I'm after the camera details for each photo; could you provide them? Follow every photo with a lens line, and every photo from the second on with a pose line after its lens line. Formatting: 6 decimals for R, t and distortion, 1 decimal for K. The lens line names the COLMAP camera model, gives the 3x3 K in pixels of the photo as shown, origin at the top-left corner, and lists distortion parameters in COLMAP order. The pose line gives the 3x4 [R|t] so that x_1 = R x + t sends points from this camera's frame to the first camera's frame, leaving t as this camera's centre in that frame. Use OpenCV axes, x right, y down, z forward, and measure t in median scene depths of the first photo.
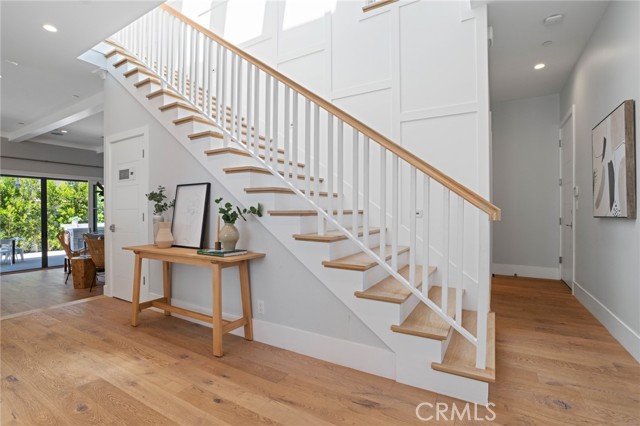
lens RADIAL K [[303.0, 0, 318.2], [0, 303.0, 213.9], [0, 0, 1]] dist [-0.061323, 0.023792]
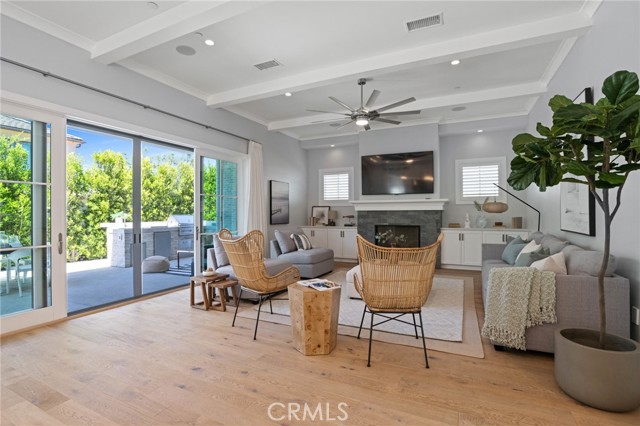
lens RADIAL K [[303.0, 0, 318.2], [0, 303.0, 213.9], [0, 0, 1]] dist [-0.061323, 0.023792]
pose [[0.996505, -0.002665, 0.083487, -0.426753], [0.003282, 0.999968, -0.007254, 0.020356], [-0.083465, 0.007502, 0.996482, 0.271442]]
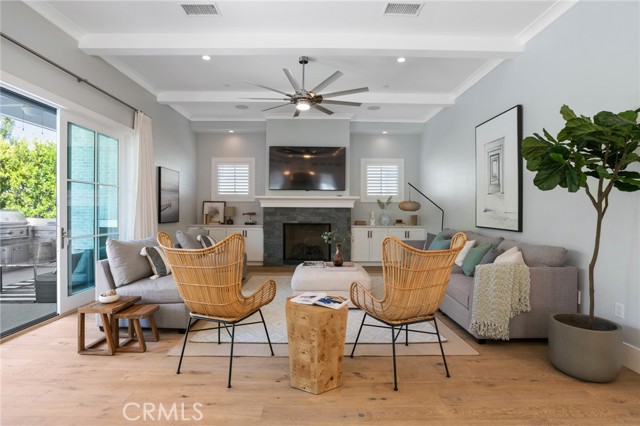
lens RADIAL K [[316.0, 0, 318.3], [0, 316.0, 213.6], [0, 0, 1]] dist [-0.060591, 0.027088]
pose [[0.856640, 0.001924, 0.515911, -0.510227], [-0.003184, 0.999994, 0.001558, 0.020055], [-0.515905, -0.002978, 0.856641, 0.343382]]
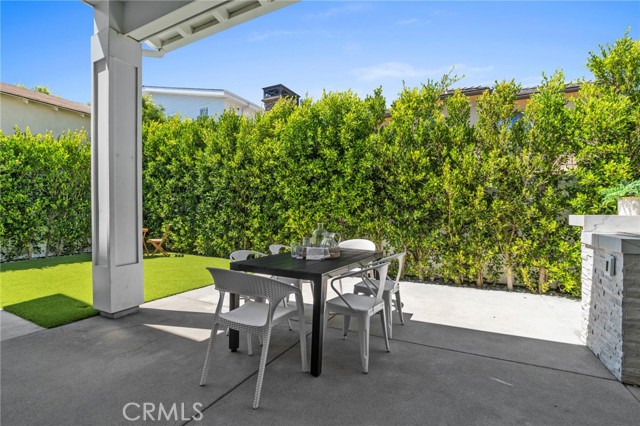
lens RADIAL K [[295.5, 0, 313.4], [0, 295.5, 212.2], [0, 0, 1]] dist [-0.019105, 0.001245]
pose [[0.055139, 0.007722, -0.998449, -0.636978], [-0.002006, 0.999969, 0.007623, 0.031456], [0.998477, 0.001582, 0.055152, 0.762480]]
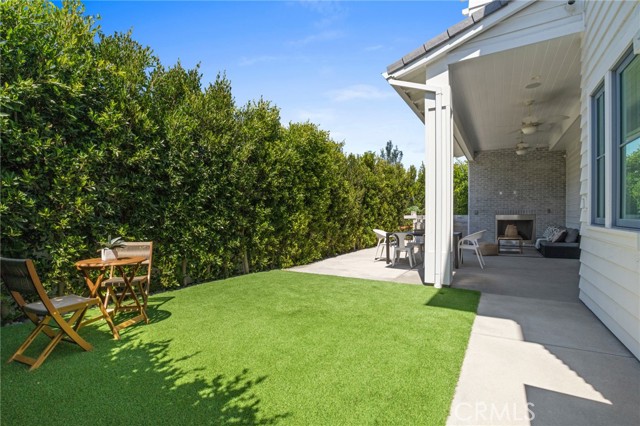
lens RADIAL K [[303.0, 0, 318.2], [0, 303.0, 213.9], [0, 0, 1]] dist [-0.061323, 0.023792]
pose [[0.999884, -0.000829, -0.015222, -1.088673], [0.000709, 0.999969, -0.007890, 0.036841], [0.015228, 0.007879, 0.999853, 0.180531]]
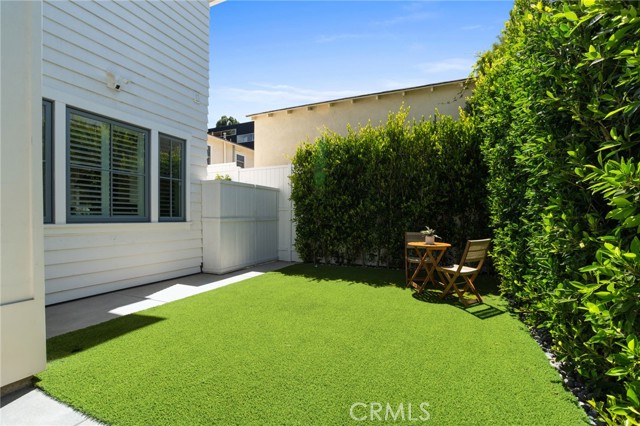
lens RADIAL K [[303.0, 0, 318.2], [0, 303.0, 213.9], [0, 0, 1]] dist [-0.061323, 0.023792]
pose [[-0.992310, 0.000979, -0.123773, -1.084273], [0.002319, 0.999940, -0.010680, 0.039601], [0.123755, -0.010885, -0.992253, 0.766426]]
